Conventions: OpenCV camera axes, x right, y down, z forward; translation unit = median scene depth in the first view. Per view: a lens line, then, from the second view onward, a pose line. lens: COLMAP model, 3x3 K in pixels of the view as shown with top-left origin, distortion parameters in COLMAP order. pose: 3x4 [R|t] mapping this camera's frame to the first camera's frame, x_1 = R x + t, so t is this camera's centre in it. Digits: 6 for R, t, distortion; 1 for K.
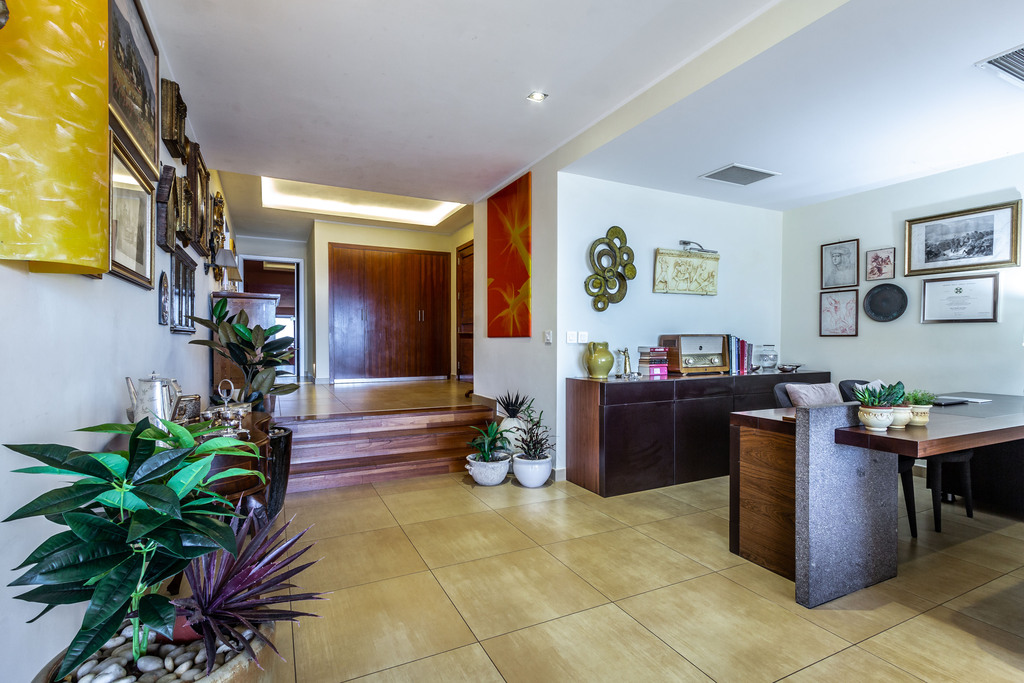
lens RADIAL K [[476.7, 0, 508.4], [0, 476.7, 353.8], [0, 0, 1]] dist [0.021665, -0.008231]
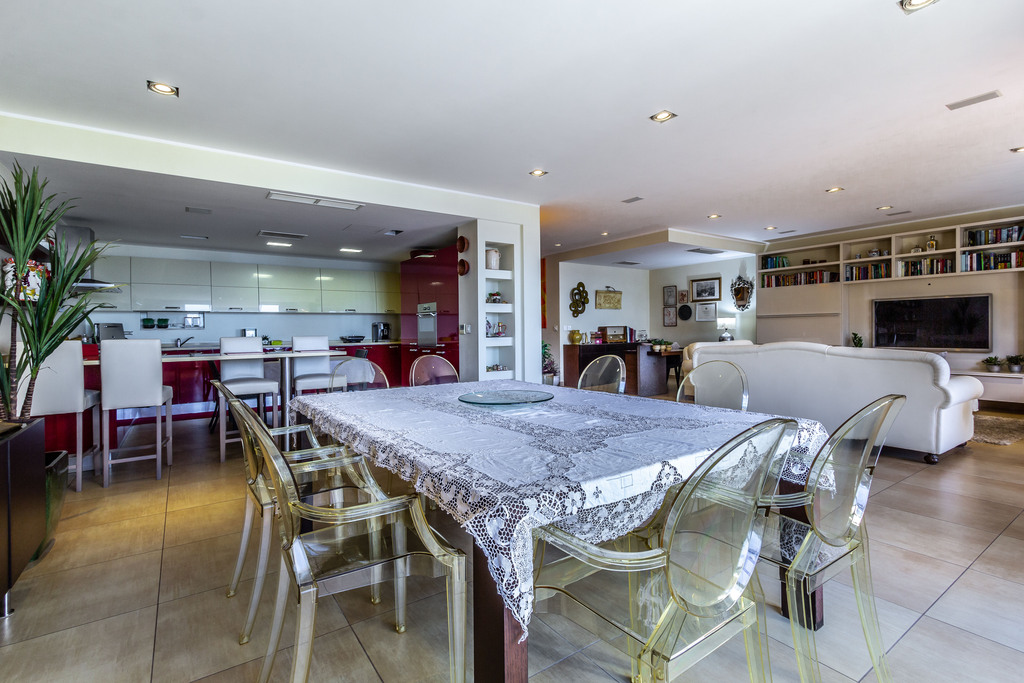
lens RADIAL K [[476.7, 0, 508.4], [0, 476.7, 353.8], [0, 0, 1]] dist [0.021665, -0.008231]
pose [[0.988809, -0.022776, 0.147436, -0.498401], [0.019855, 0.999577, 0.021257, 0.037536], [-0.147858, -0.018091, 0.988843, -1.333950]]
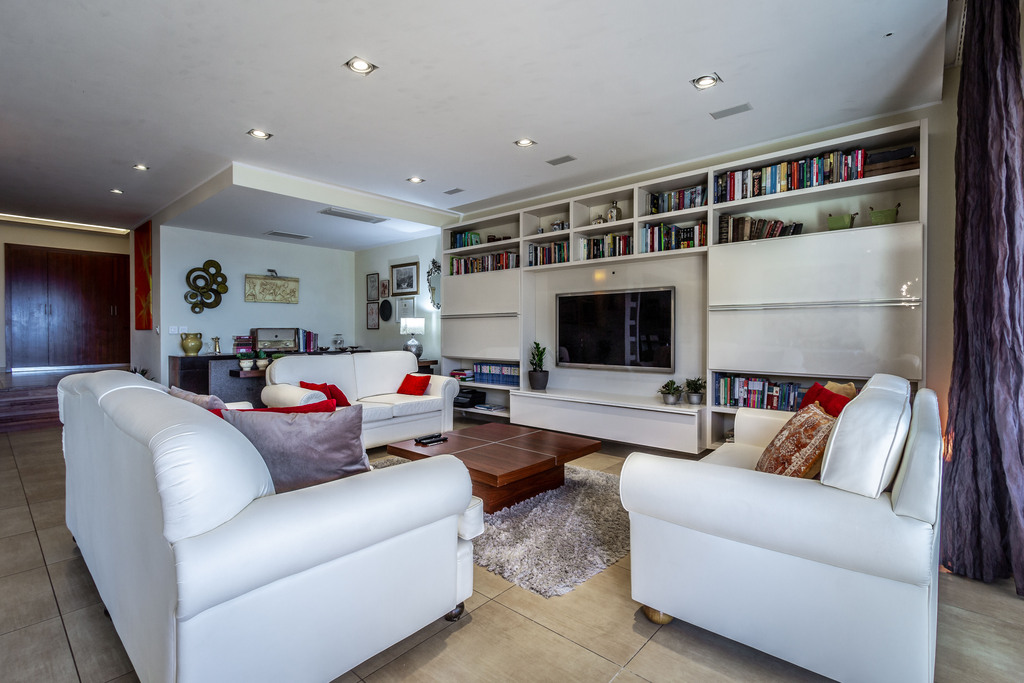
lens RADIAL K [[479.4, 0, 504.2], [0, 479.4, 329.9], [0, 0, 1]] dist [0.021104, -0.007112]
pose [[0.934329, -0.004384, 0.356384, 0.561972], [0.014796, 0.999539, -0.026497, 0.022852], [-0.356103, 0.030030, 0.933964, -0.846094]]
